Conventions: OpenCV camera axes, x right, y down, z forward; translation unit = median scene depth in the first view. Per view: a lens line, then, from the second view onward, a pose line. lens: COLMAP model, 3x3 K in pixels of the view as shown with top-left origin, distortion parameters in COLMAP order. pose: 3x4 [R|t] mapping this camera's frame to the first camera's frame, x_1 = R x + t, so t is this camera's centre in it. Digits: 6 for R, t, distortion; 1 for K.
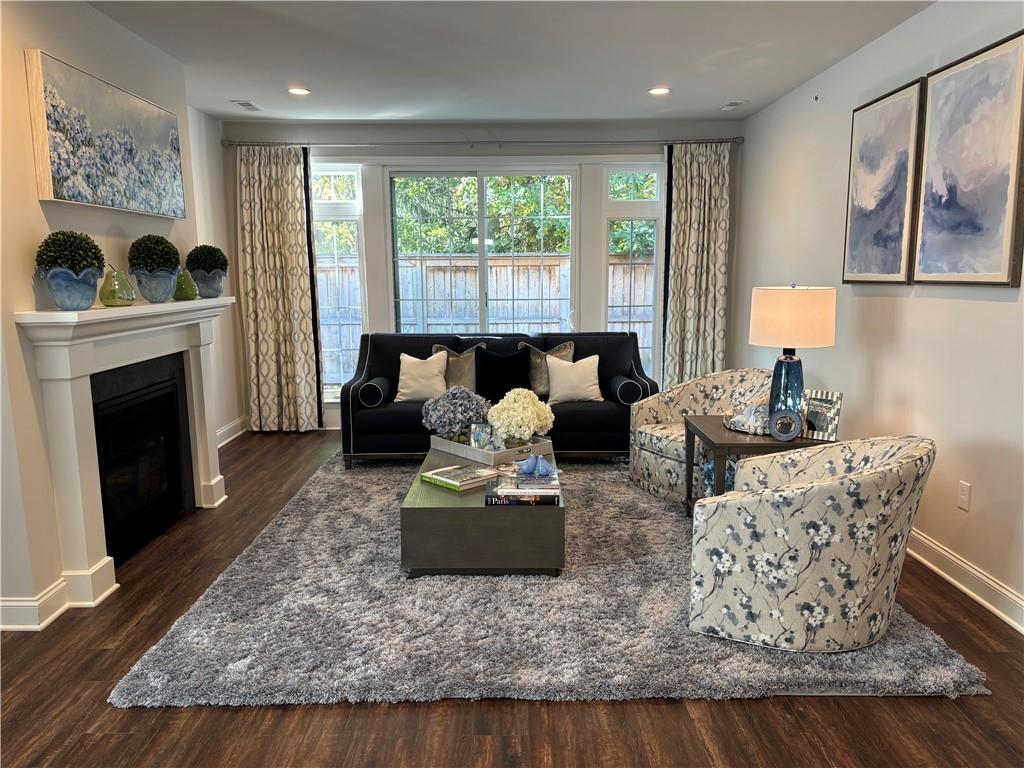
lens RADIAL K [[765.0, 0, 512.3], [0, 765.0, 399.4], [0, 0, 1]] dist [0.034153, -0.019802]
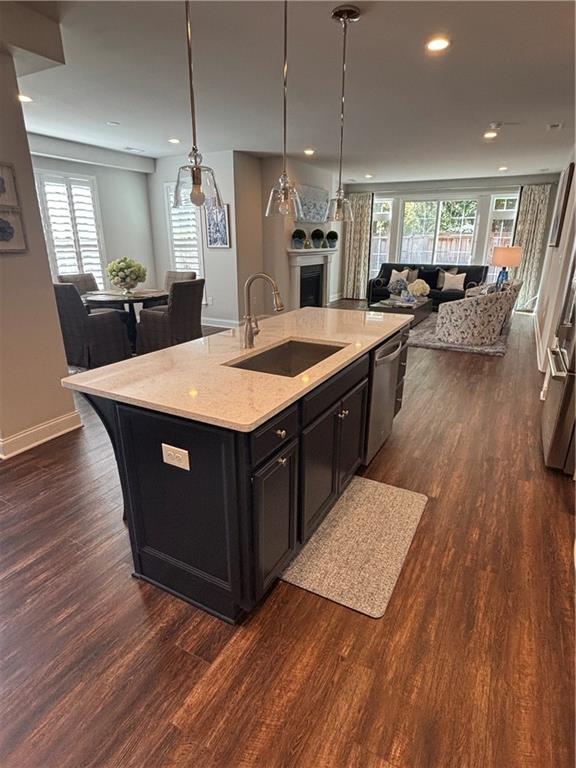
lens RADIAL K [[421.5, 0, 287.5], [0, 421.5, 386.0], [0, 0, 1]] dist [-0.006361, -0.003108]
pose [[0.874804, 0.166130, -0.455104, 0.396622], [-0.089099, 0.978515, 0.185927, 0.141396], [0.476214, -0.122101, 0.870811, -0.810546]]
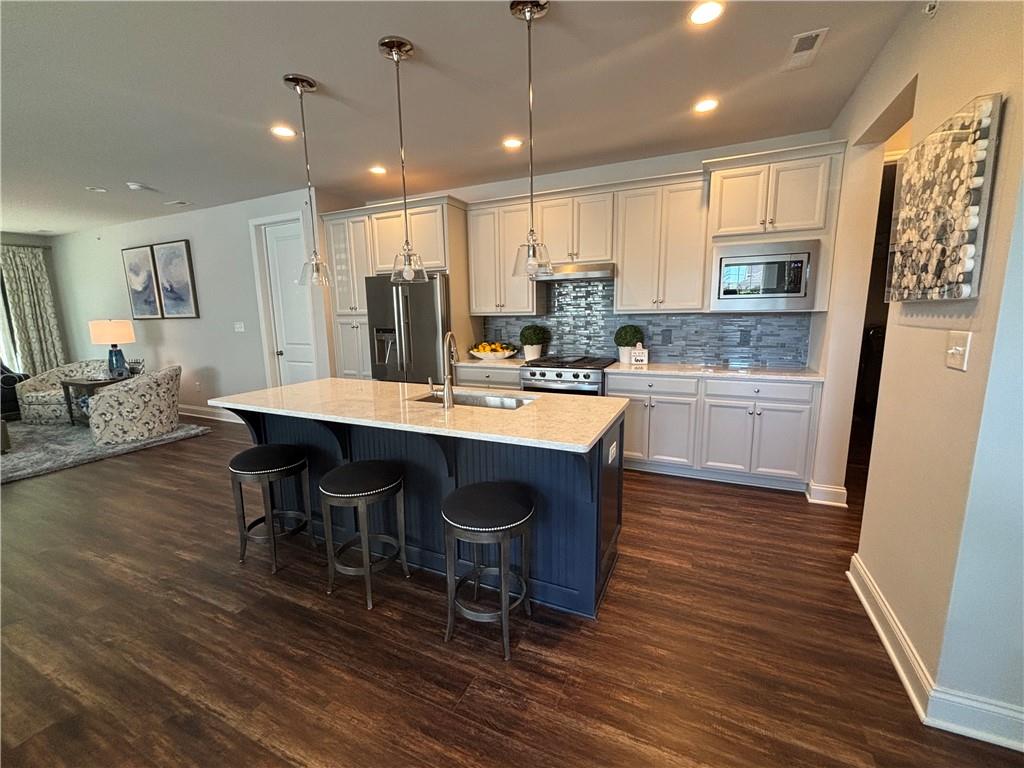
lens RADIAL K [[425.3, 0, 514.5], [0, 425.3, 382.5], [0, 0, 1]] dist [-0.002086, 0.000374]
pose [[0.420913, -0.149951, 0.894621, -0.311620], [0.163707, 0.982605, 0.087675, 0.130726], [-0.892206, 0.109552, 0.438139, -0.677943]]
